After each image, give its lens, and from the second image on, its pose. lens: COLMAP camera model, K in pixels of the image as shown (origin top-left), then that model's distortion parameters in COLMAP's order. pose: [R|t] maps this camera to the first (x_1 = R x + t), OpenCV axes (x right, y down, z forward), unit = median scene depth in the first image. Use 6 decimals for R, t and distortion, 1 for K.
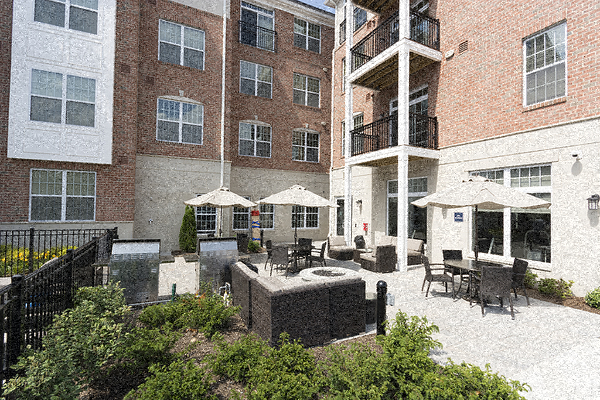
lens RADIAL K [[283.4, 0, 300.1], [0, 283.4, 196.4], [0, 0, 1]] dist [0.003382, 0.000295]
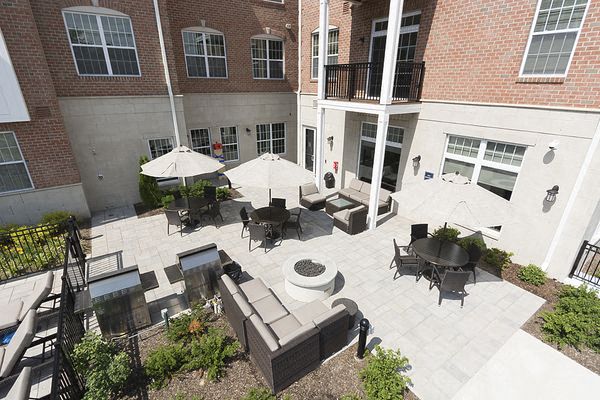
lens RADIAL K [[290.2, 0, 299.8], [0, 290.2, 201.0], [0, 0, 1]] dist [-0.000276, -0.000613]
pose [[0.990083, -0.062126, 0.126001, -0.030054], [0.005264, 0.912680, 0.408641, -0.207679], [-0.140385, -0.403925, 0.903956, 0.062617]]
